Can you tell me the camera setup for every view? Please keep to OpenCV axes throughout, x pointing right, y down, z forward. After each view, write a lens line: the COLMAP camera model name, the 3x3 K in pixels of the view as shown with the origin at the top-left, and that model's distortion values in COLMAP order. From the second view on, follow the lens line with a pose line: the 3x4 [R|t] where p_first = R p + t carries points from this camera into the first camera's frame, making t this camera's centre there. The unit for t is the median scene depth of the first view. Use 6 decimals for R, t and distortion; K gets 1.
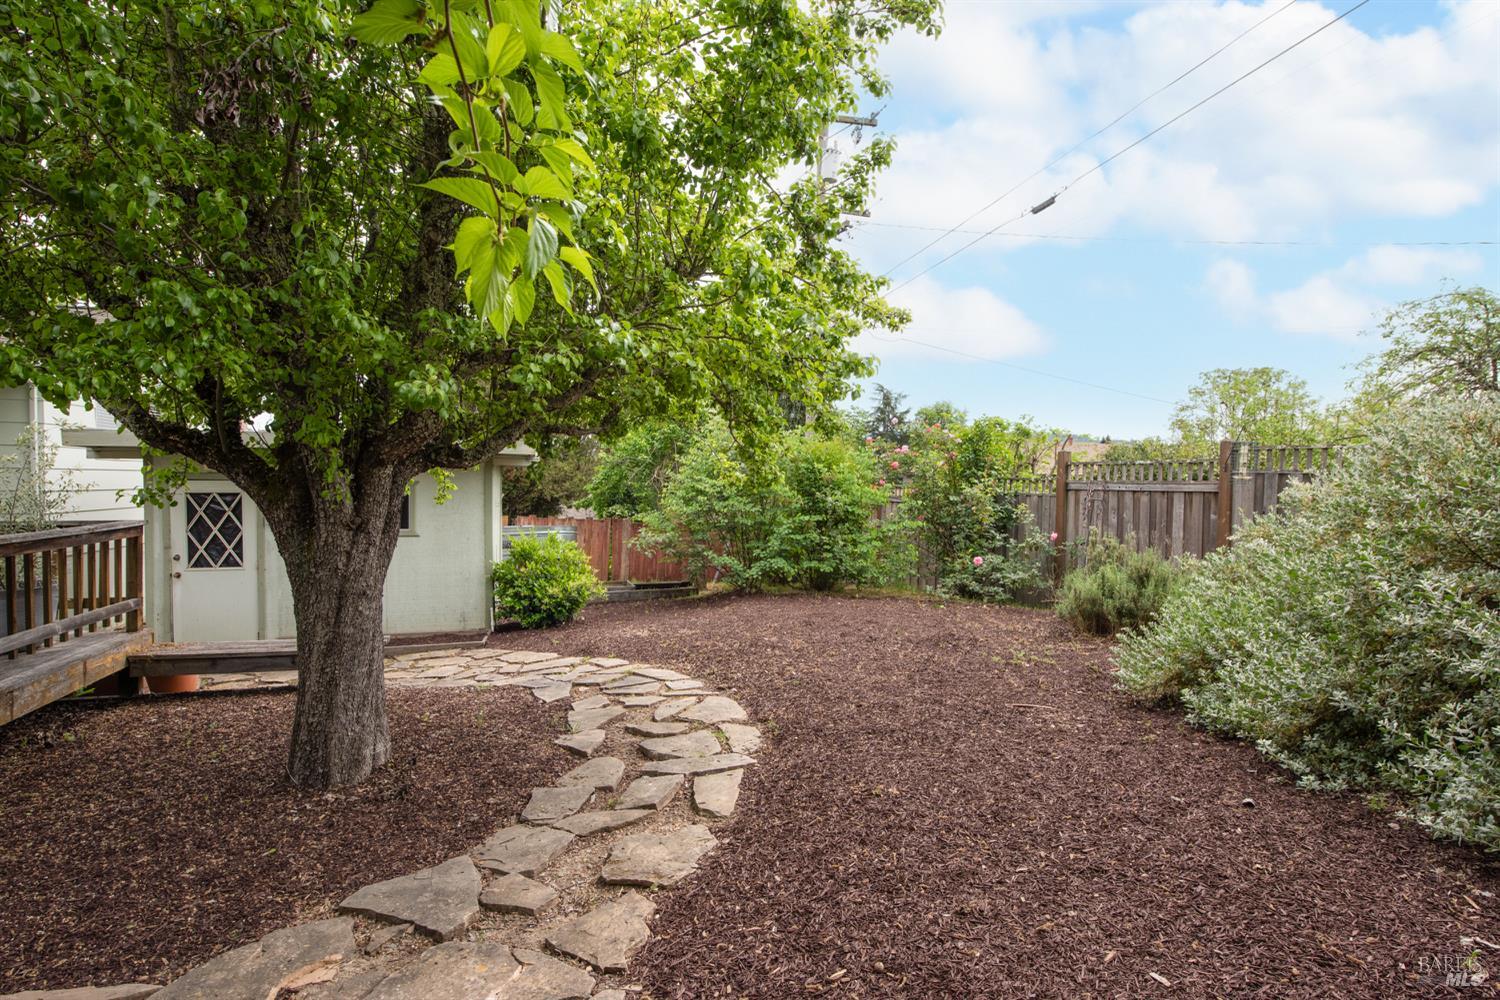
lens RADIAL K [[743.3, 0, 750.4], [0, 743.3, 496.8], [0, 0, 1]] dist [-0.000436, -0.000610]
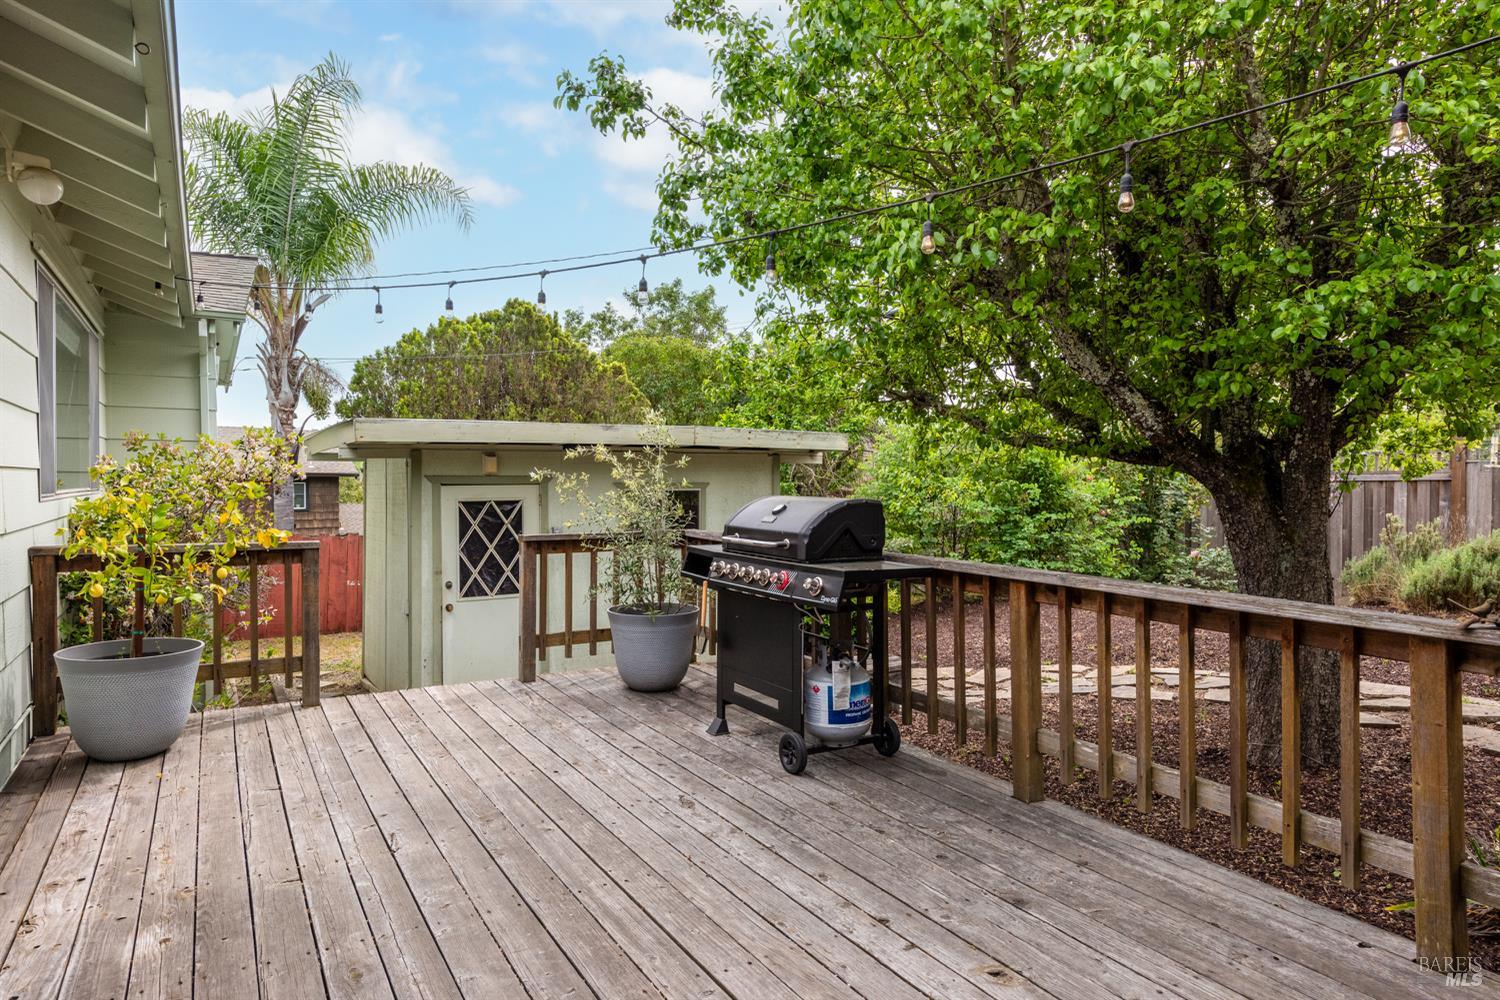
lens RADIAL K [[916.0, 0, 744.6], [0, 916.0, 489.6], [0, 0, 1]] dist [0.015401, -0.001012]
pose [[0.960005, -0.018026, 0.279401, -0.734108], [0.022063, 0.999693, -0.011311, -0.000448], [-0.279111, 0.017023, 0.960108, -0.010627]]
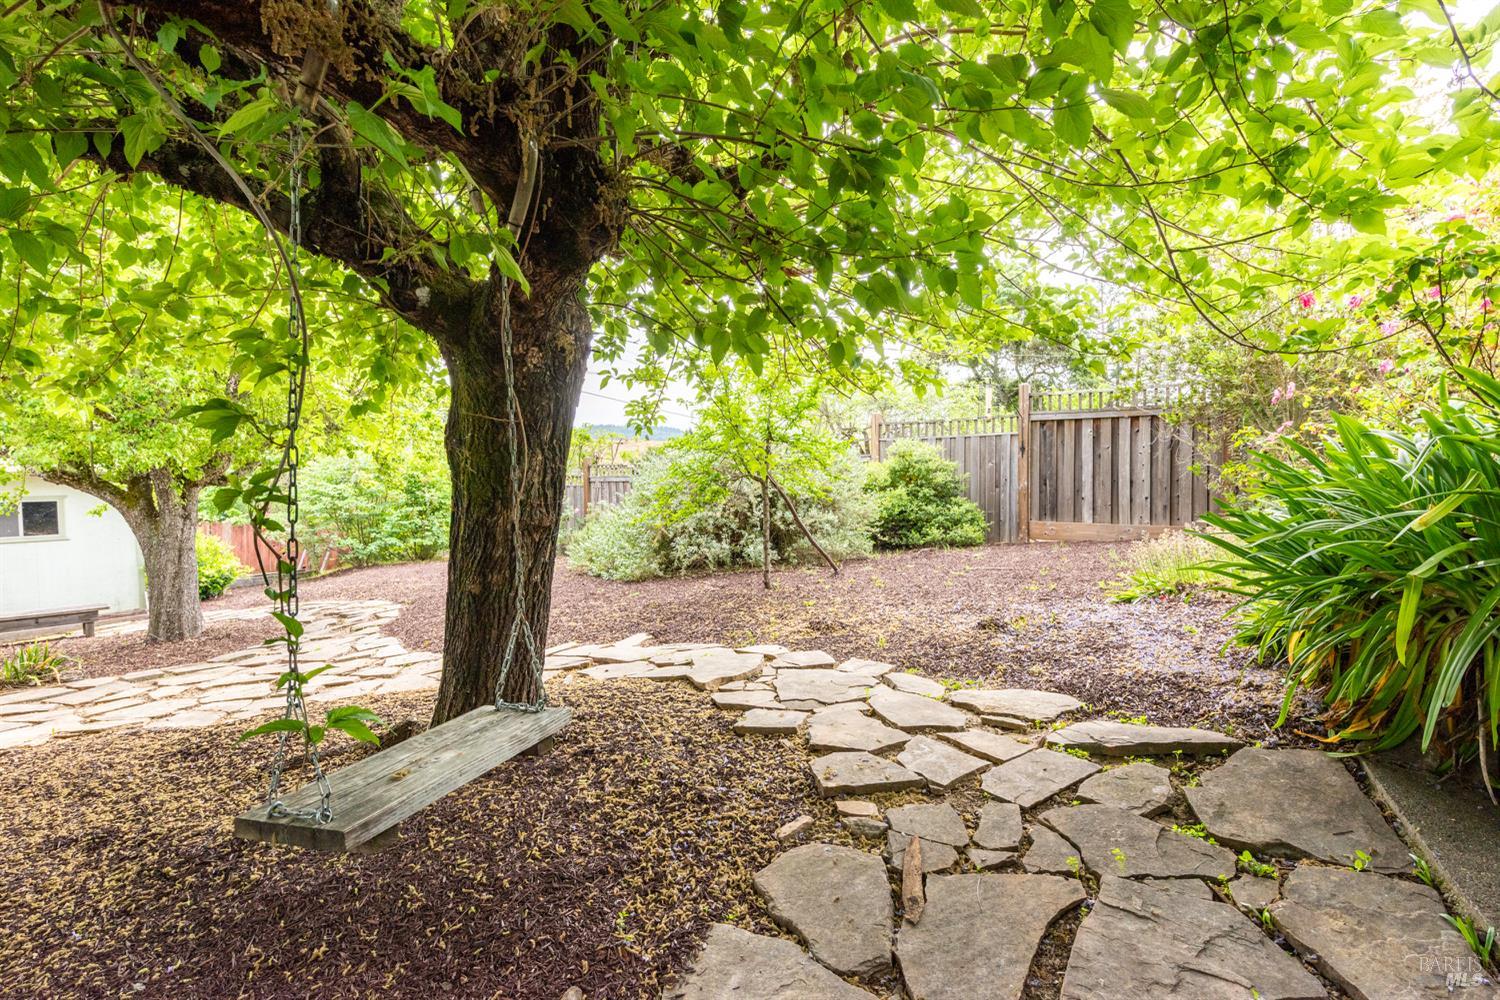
lens RADIAL K [[743.3, 0, 764.4], [0, 743.3, 503.0], [0, 0, 1]] dist [-0.000436, -0.000610]
pose [[0.857677, -0.051490, 0.511604, -0.087134], [0.041891, 0.998663, 0.030281, 0.002381], [-0.512479, -0.004539, 0.858688, -0.704937]]
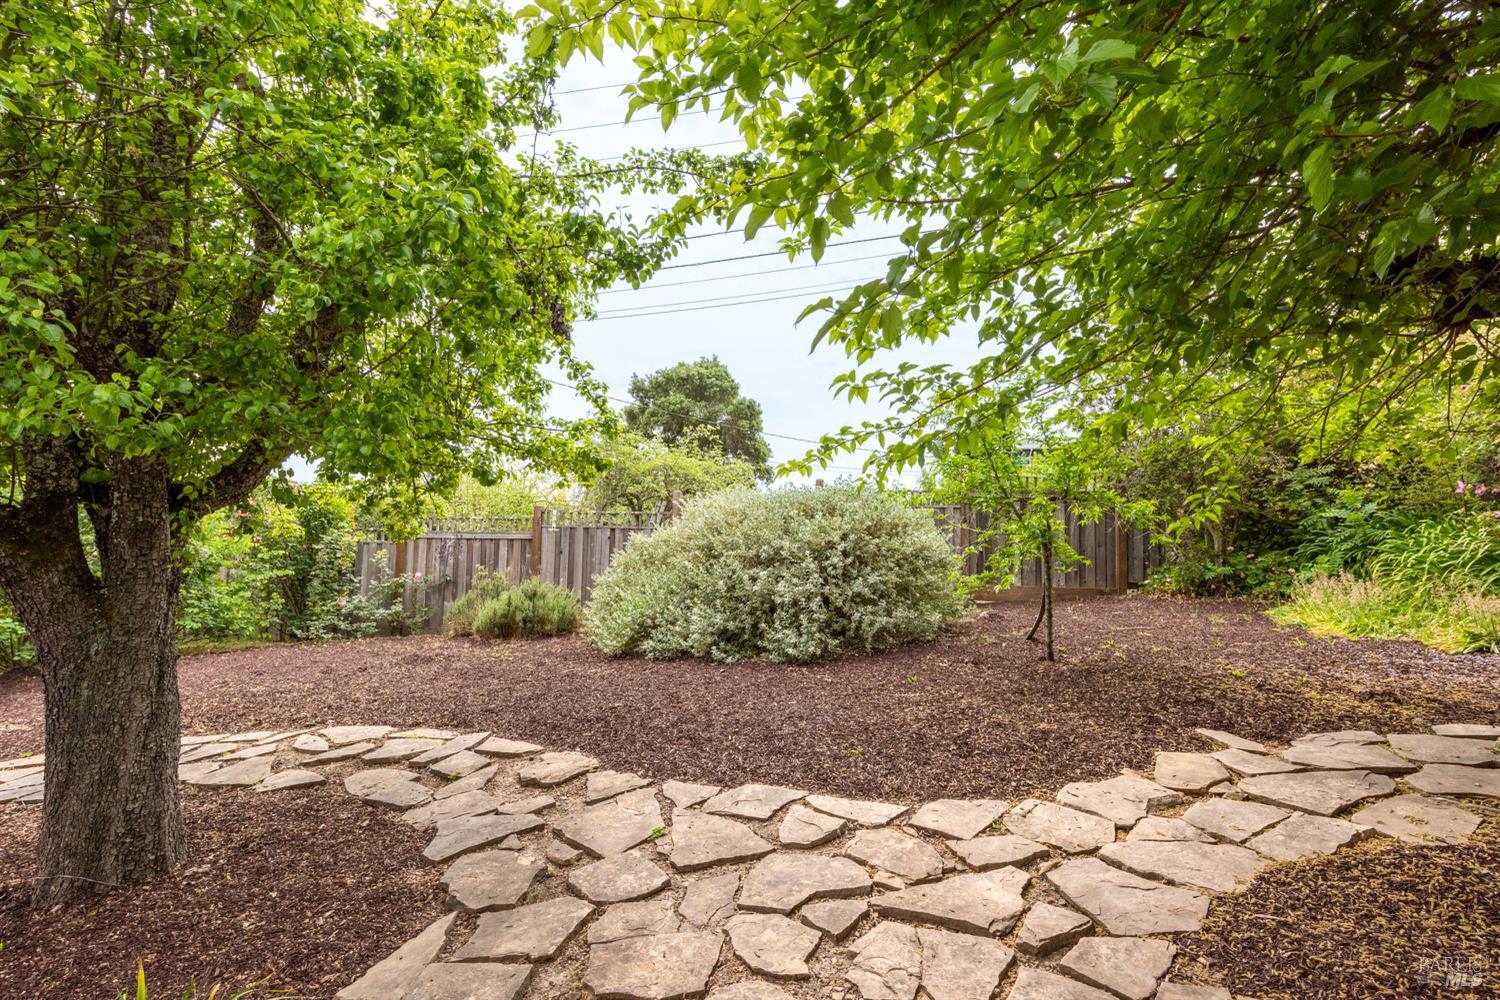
lens RADIAL K [[684.5, 0, 757.2], [0, 684.5, 490.6], [0, 0, 1]] dist [0.002753, 0.000159]
pose [[0.430921, 0.053879, 0.900780, -0.435746], [0.014170, 0.997689, -0.066454, -0.005381], [-0.902278, 0.041401, 0.429162, -0.020760]]
